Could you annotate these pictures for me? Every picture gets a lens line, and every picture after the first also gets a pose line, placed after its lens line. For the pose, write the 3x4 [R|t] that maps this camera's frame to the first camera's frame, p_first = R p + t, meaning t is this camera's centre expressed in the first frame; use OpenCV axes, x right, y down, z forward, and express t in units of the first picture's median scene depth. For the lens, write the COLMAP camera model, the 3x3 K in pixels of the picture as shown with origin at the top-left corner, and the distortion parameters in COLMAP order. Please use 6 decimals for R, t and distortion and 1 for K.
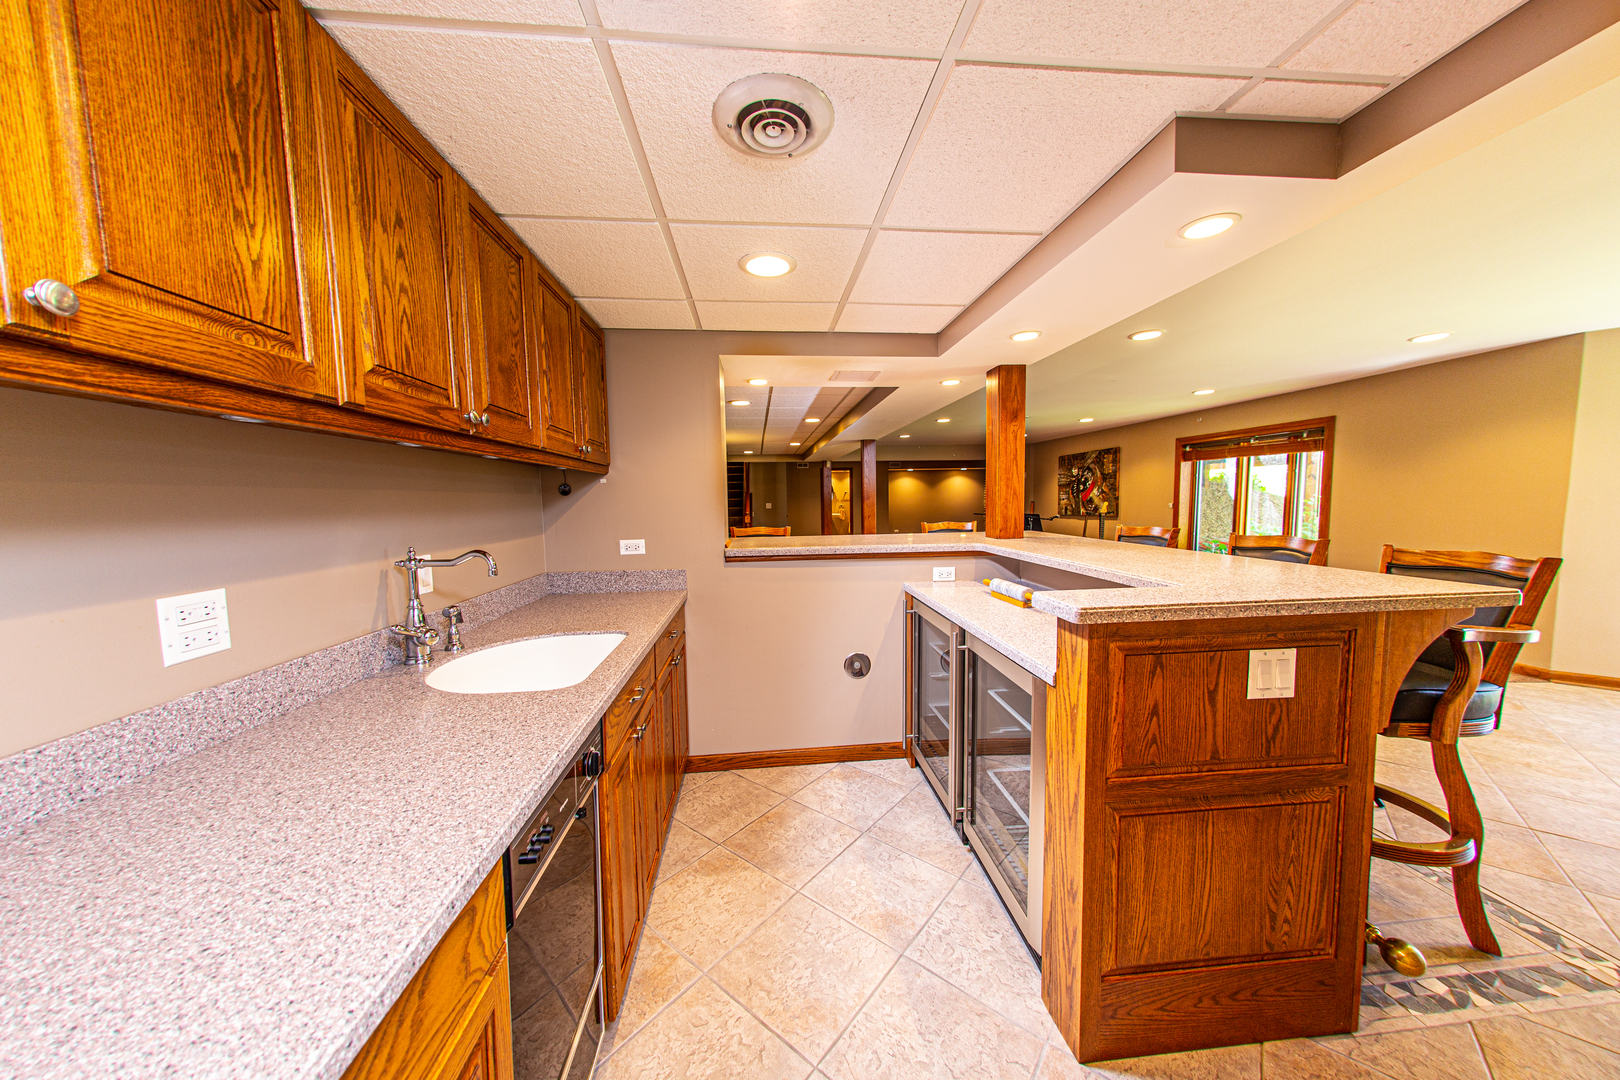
lens RADIAL K [[543.6, 0, 817.3], [0, 543.6, 538.3], [0, 0, 1]] dist [0.000160, -0.000006]
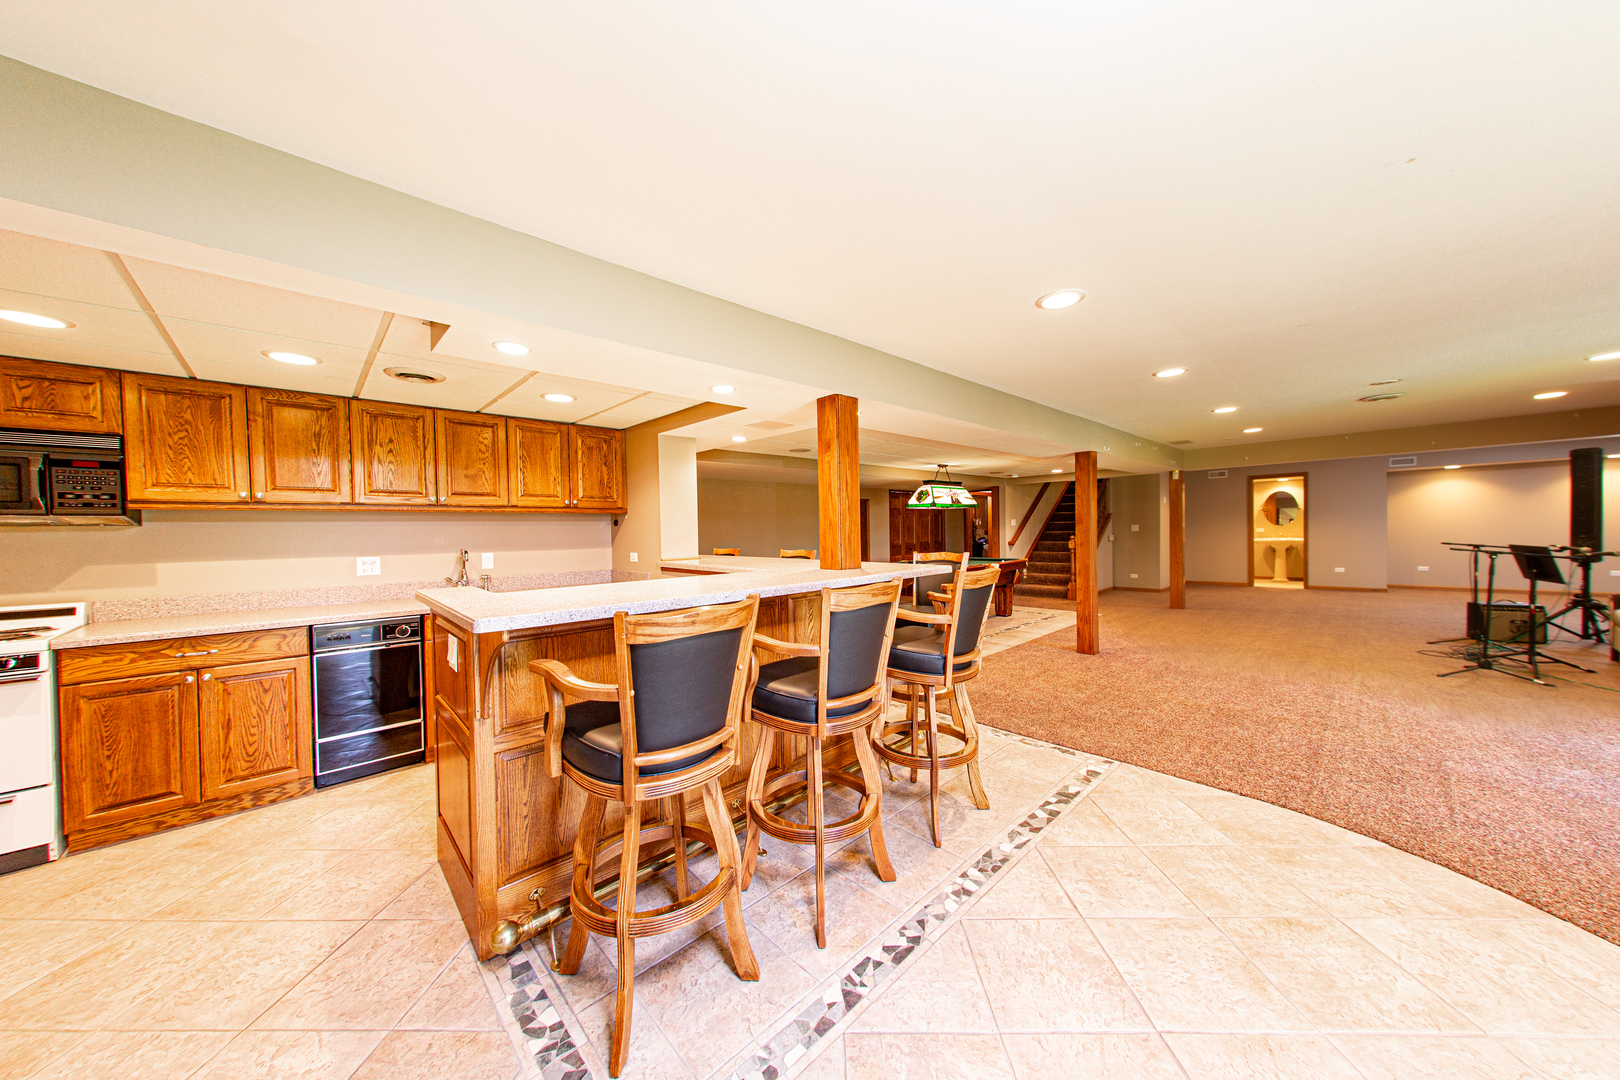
lens RADIAL K [[543.6, 0, 817.3], [0, 543.6, 538.3], [0, 0, 1]] dist [0.000160, -0.000006]
pose [[0.613604, 0.022776, -0.789285, 2.278739], [-0.050182, 0.998688, -0.010194, -0.086809], [0.788018, 0.045863, 0.613942, 0.748452]]
